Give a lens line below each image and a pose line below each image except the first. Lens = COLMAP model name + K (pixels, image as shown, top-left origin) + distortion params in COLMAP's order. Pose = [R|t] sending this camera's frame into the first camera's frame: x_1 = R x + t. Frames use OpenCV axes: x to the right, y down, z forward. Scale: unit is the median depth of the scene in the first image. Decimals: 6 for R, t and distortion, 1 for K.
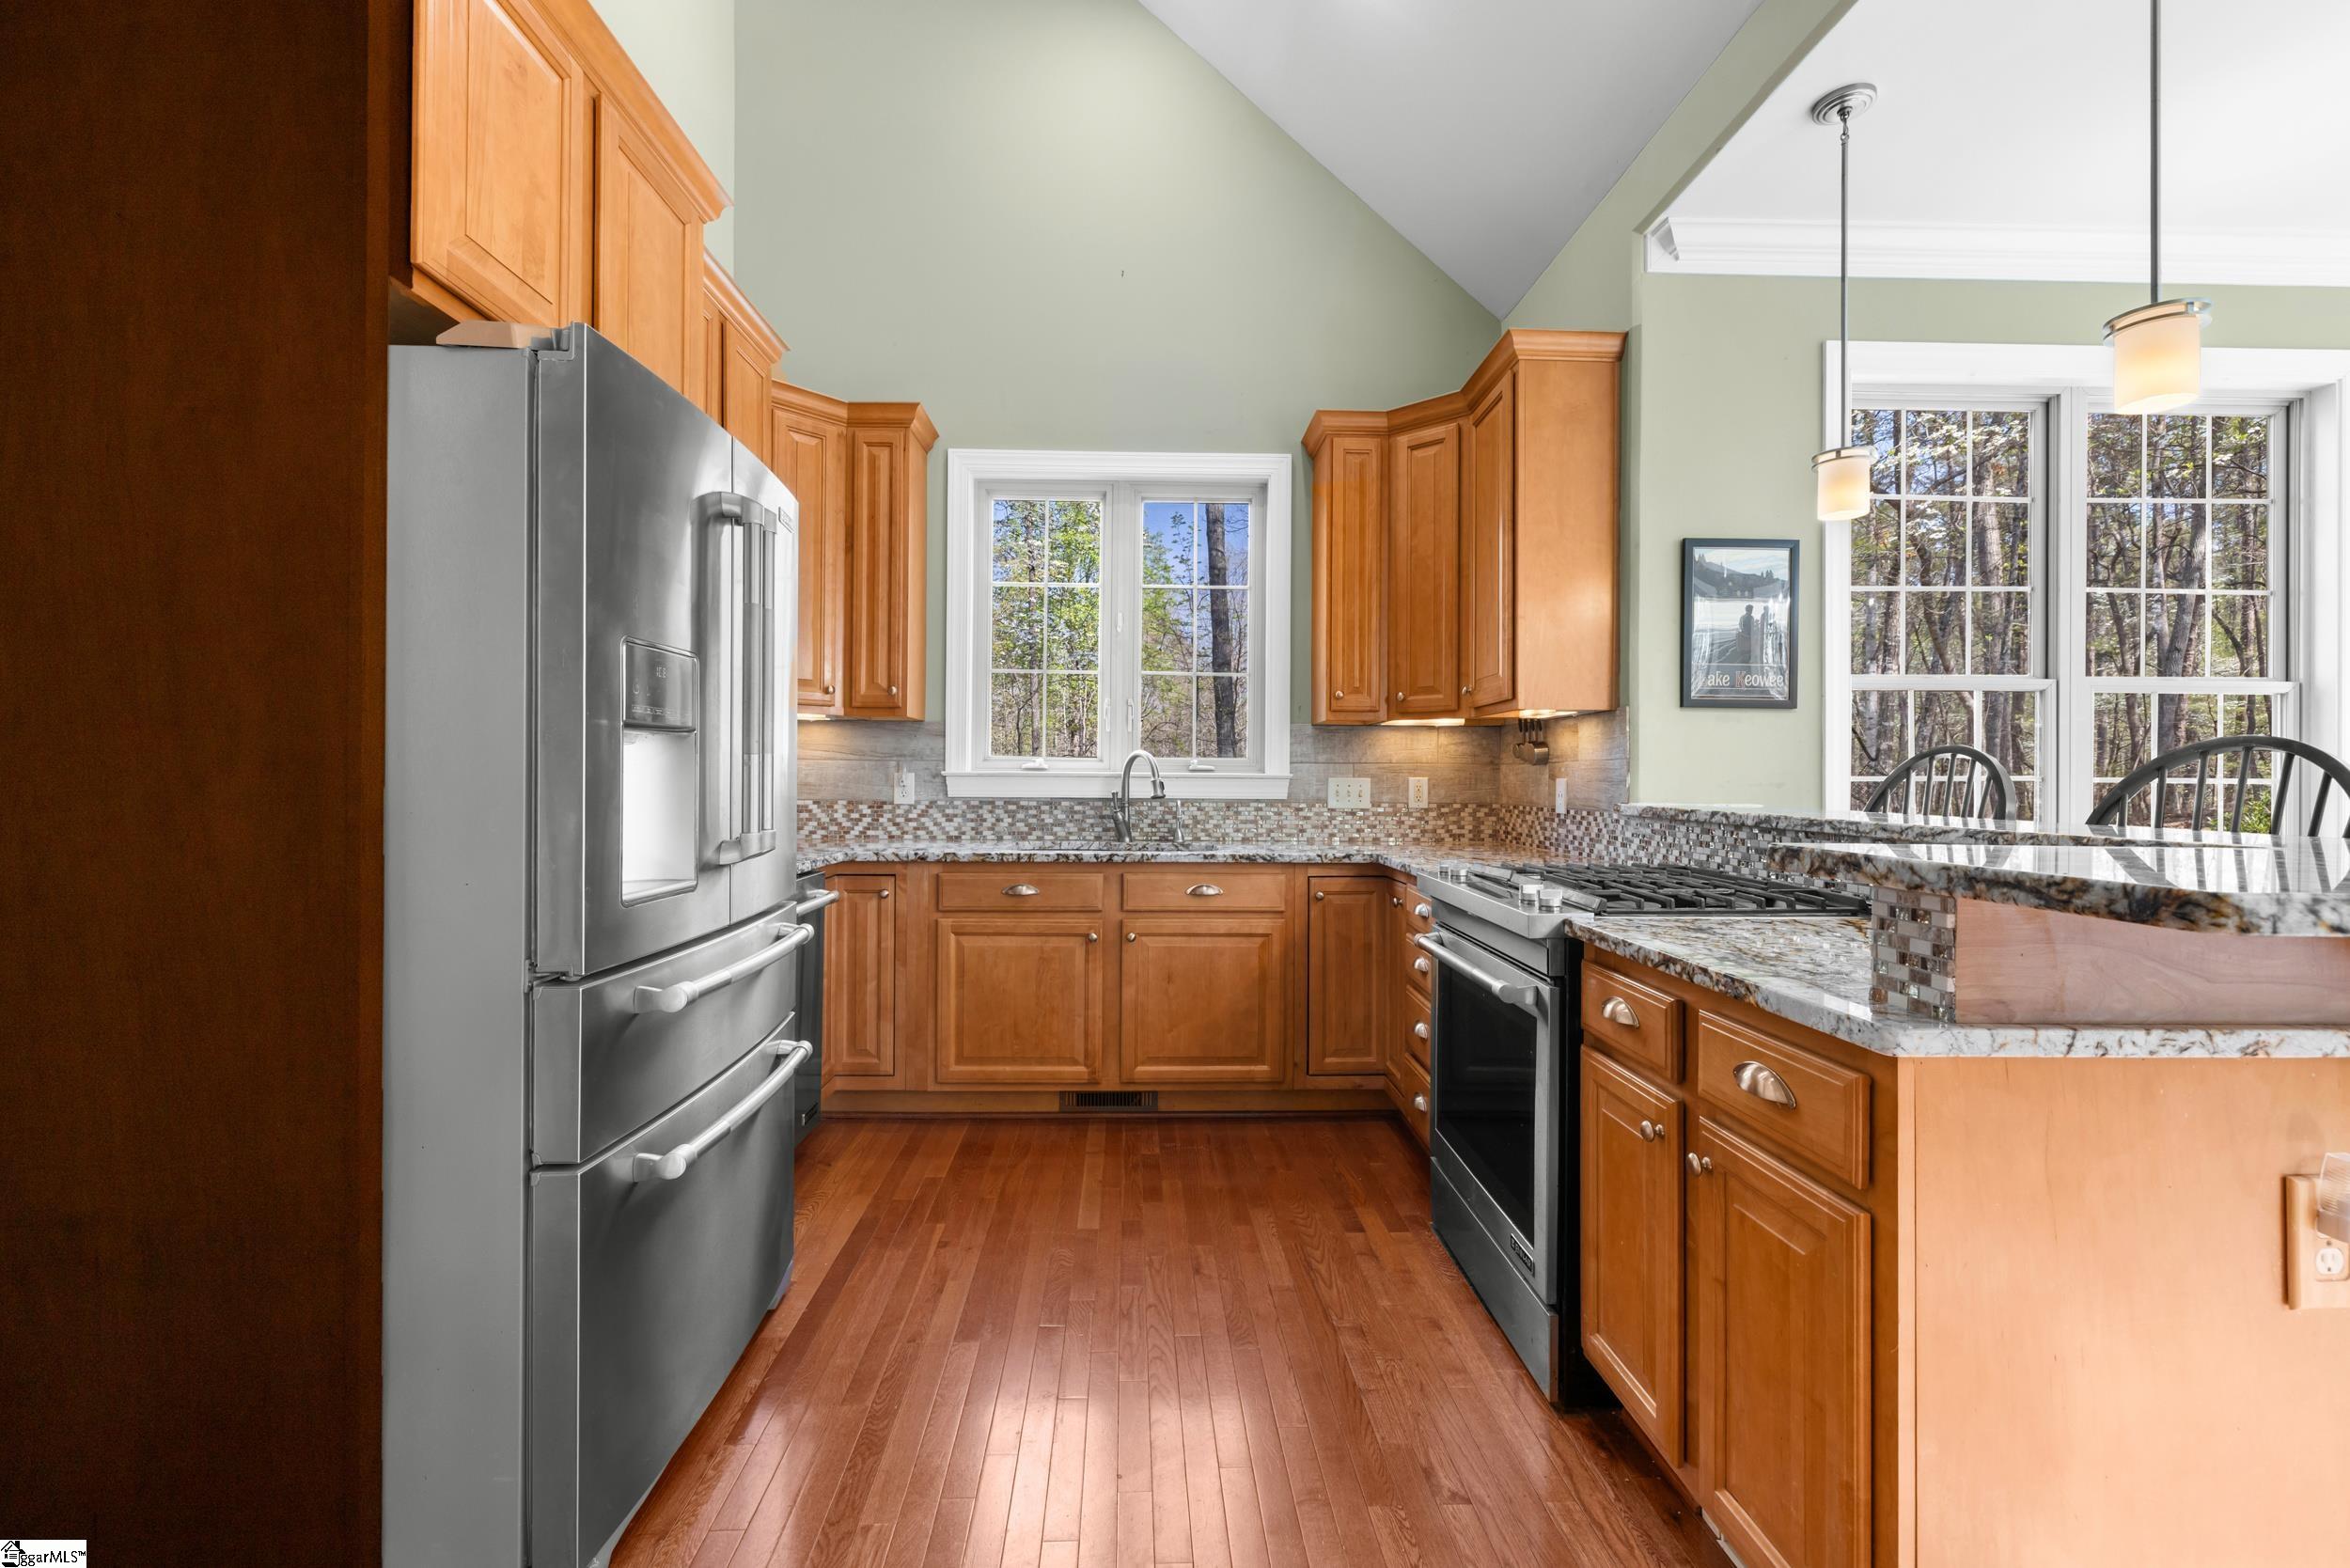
lens RADIAL K [[1034.7, 0, 1150.4], [0, 1034.7, 770.1], [0, 0, 1]] dist [0.000062, 0.000380]
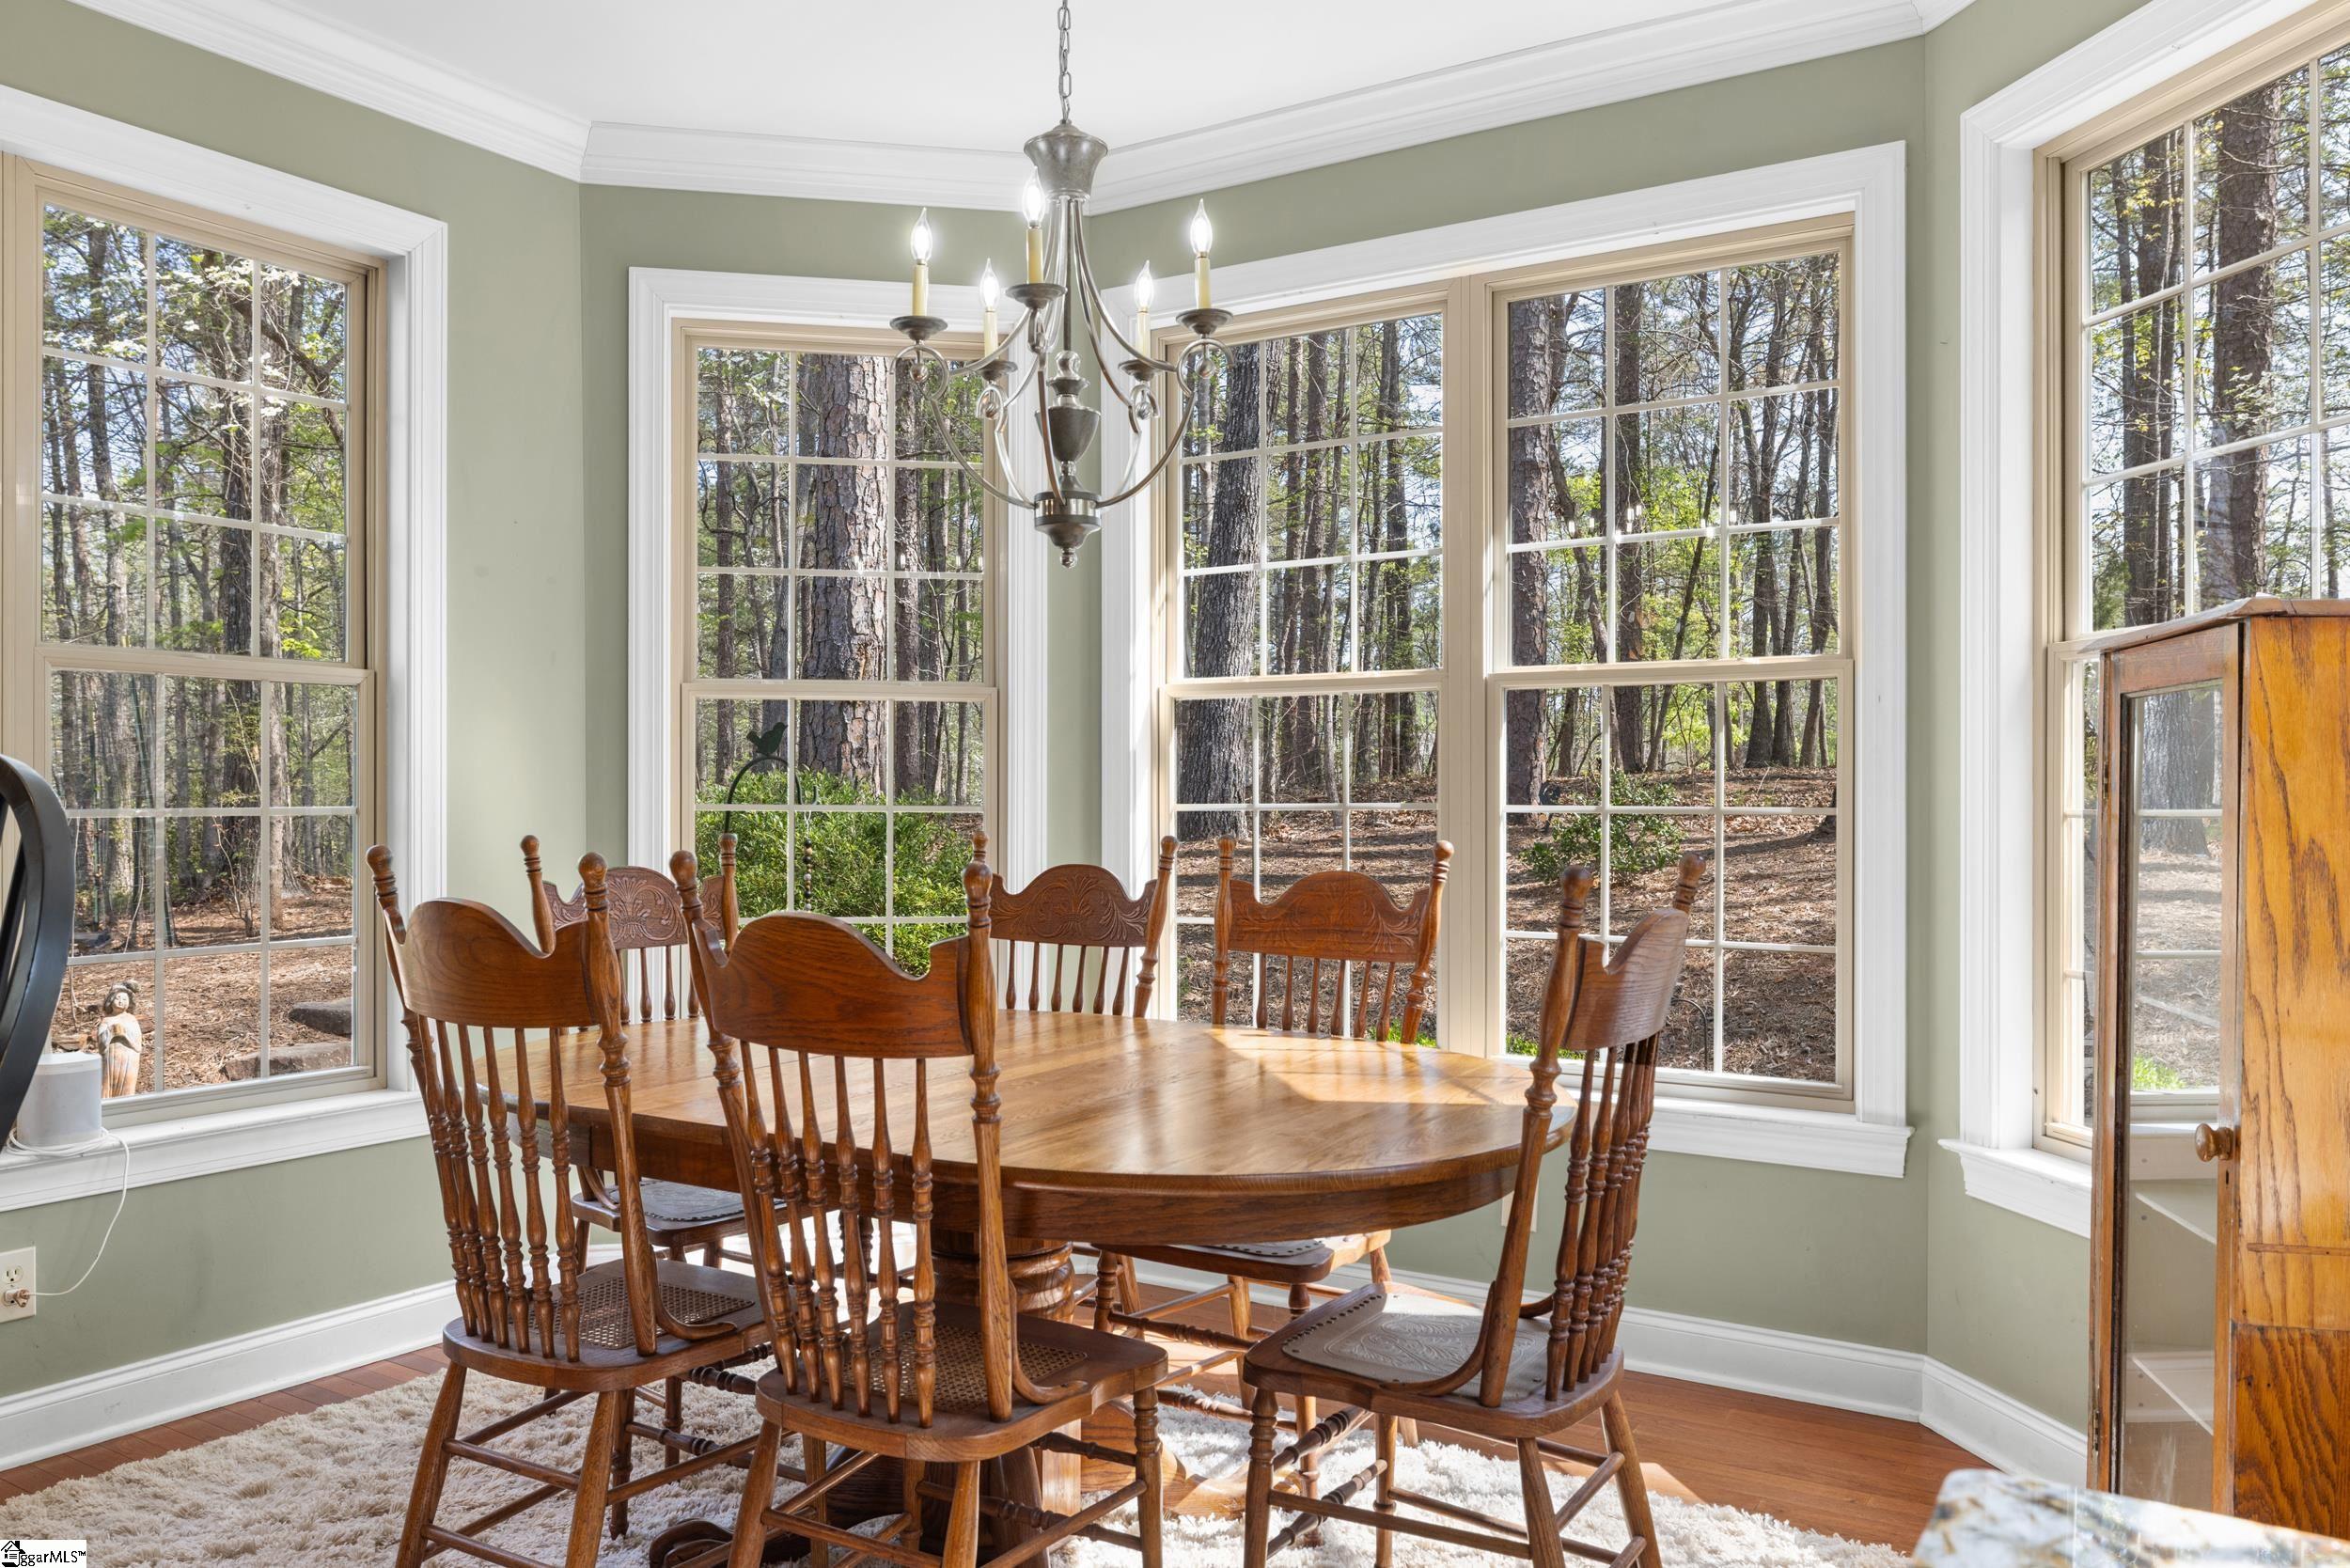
lens RADIAL K [[1763.8, 0, 1184.3], [0, 1763.8, 802.4], [0, 0, 1]] dist [0.002281, -0.007777]
pose [[0.548518, -0.009416, 0.836086, 0.411983], [0.000187, 0.999938, 0.011139, -0.008402], [-0.836139, -0.005954, 0.548486, -0.121719]]
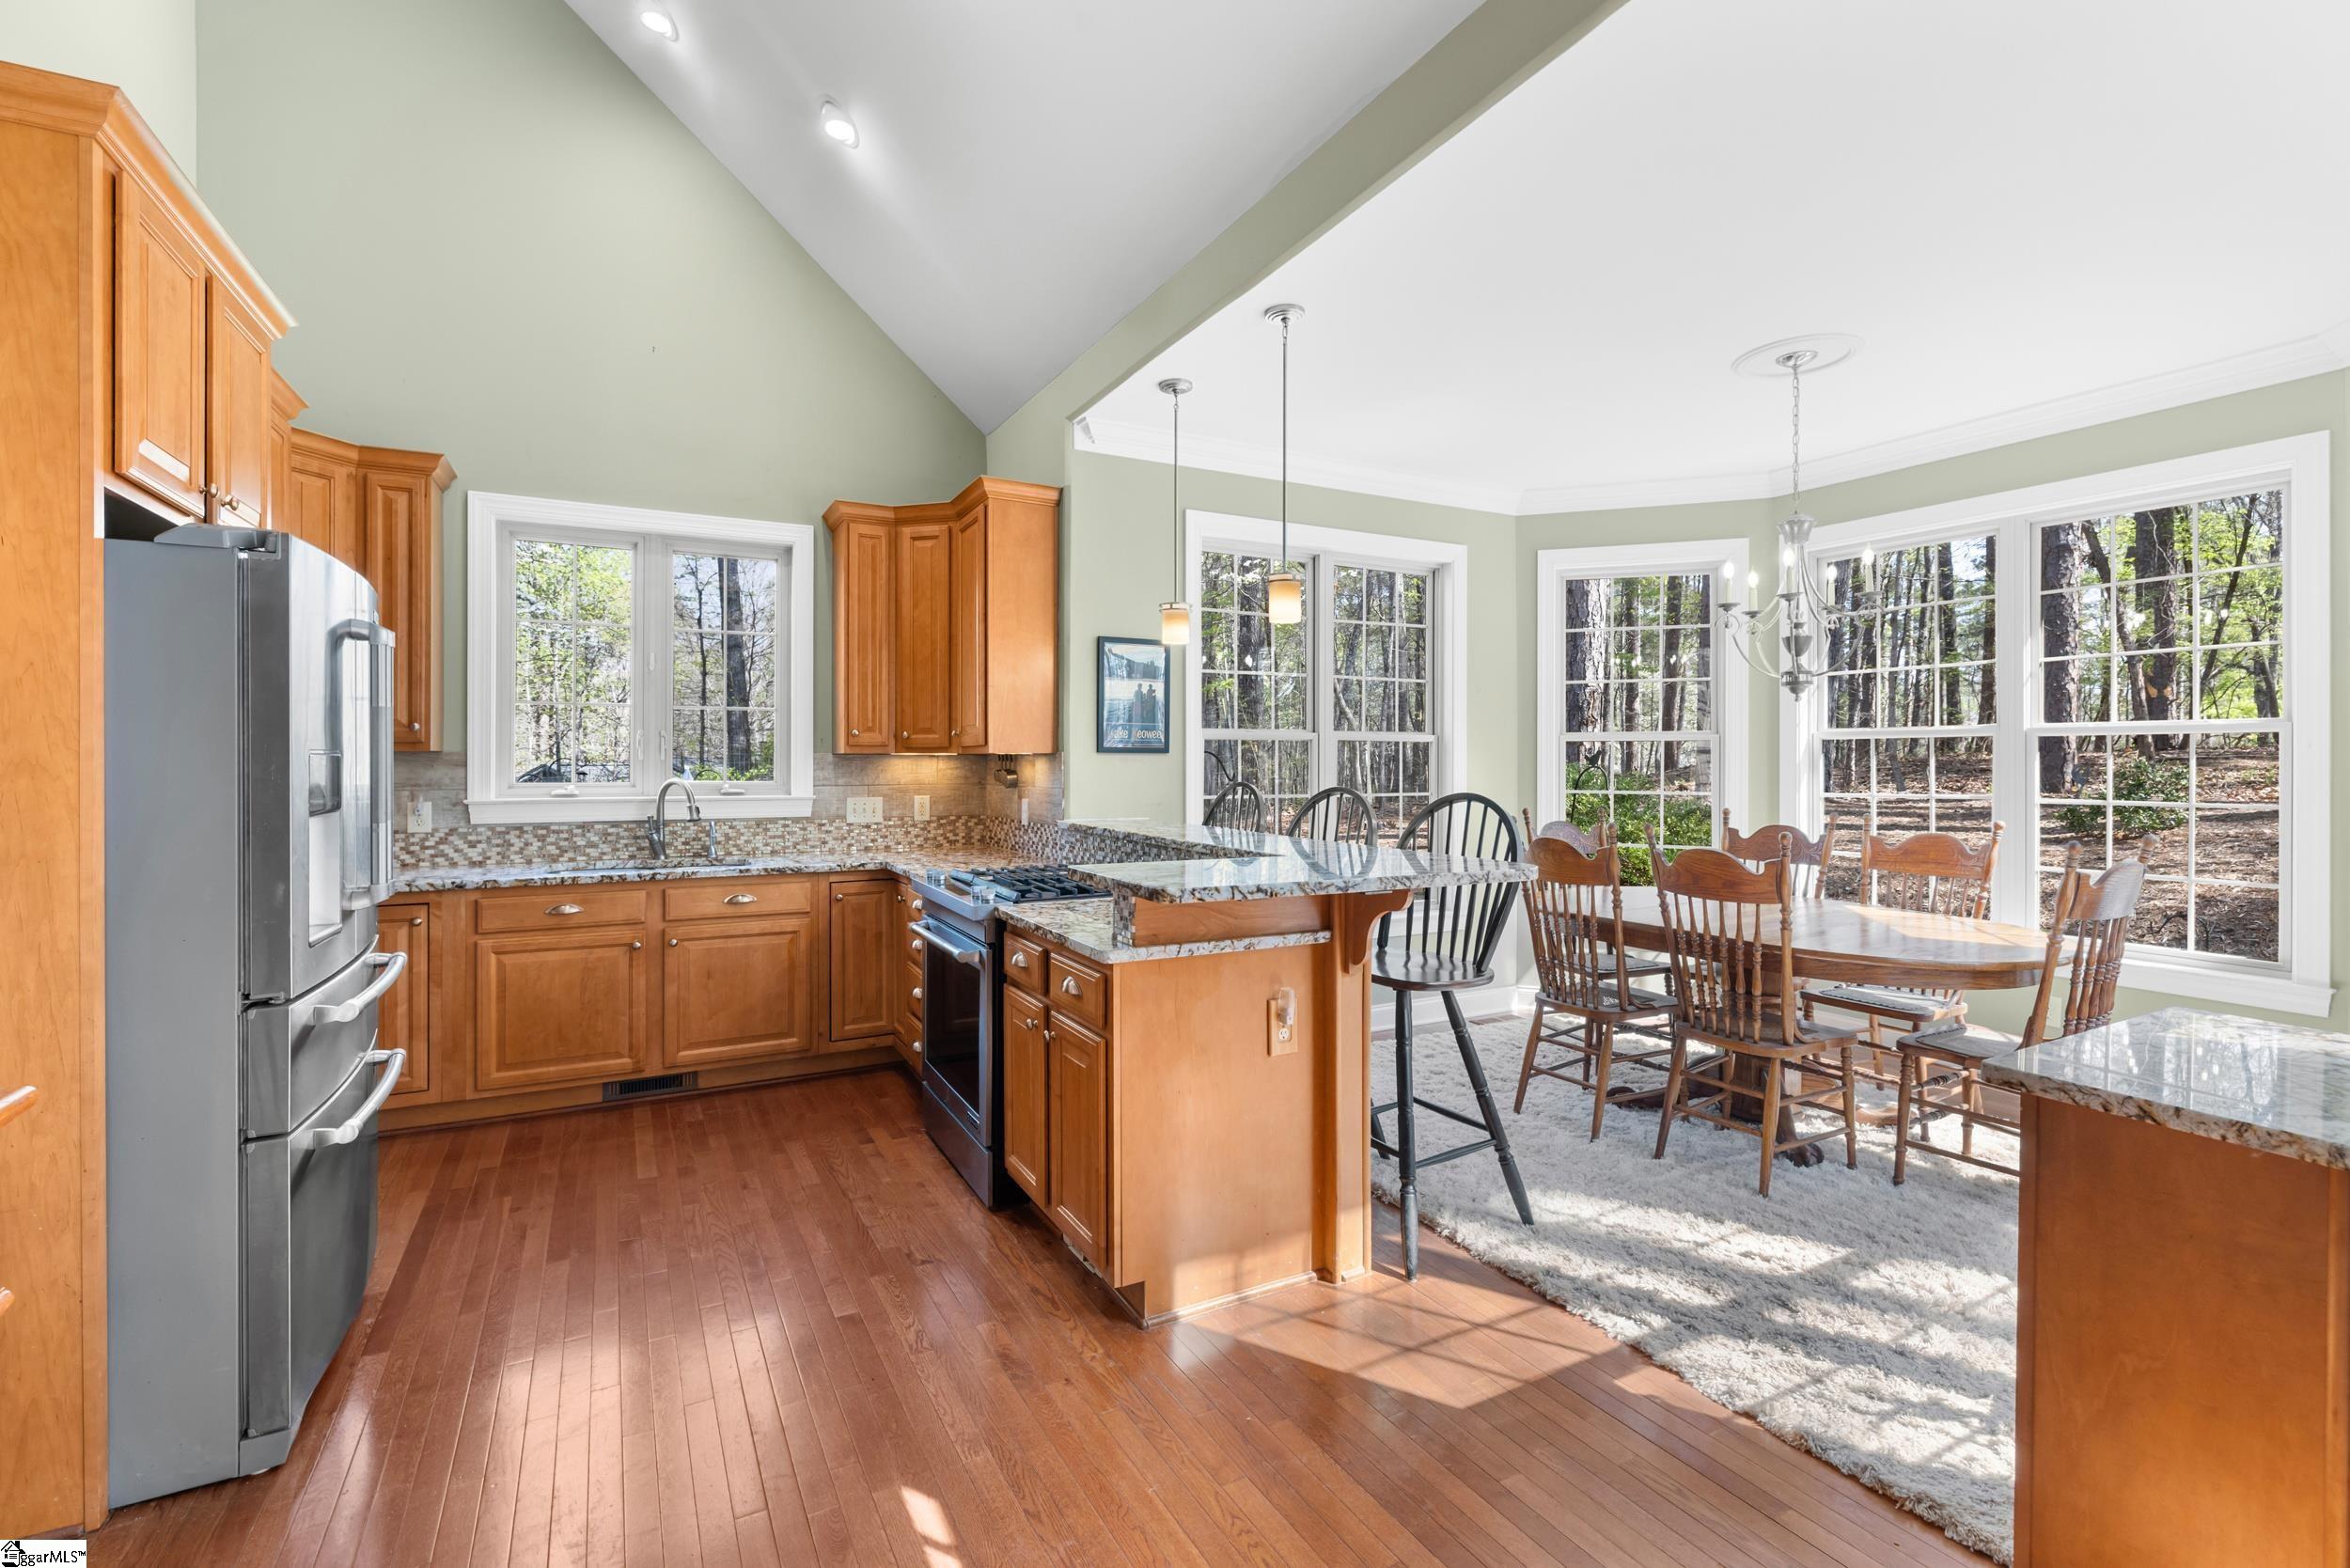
lens RADIAL K [[1034.7, 0, 1176.0], [0, 1034.7, 766.6], [0, 0, 1]] dist [0.000062, 0.000380]
pose [[0.889569, -0.006098, 0.456760, -0.048249], [0.002107, 0.999955, 0.009246, -0.050523], [-0.456796, -0.007263, 0.889542, -0.318660]]
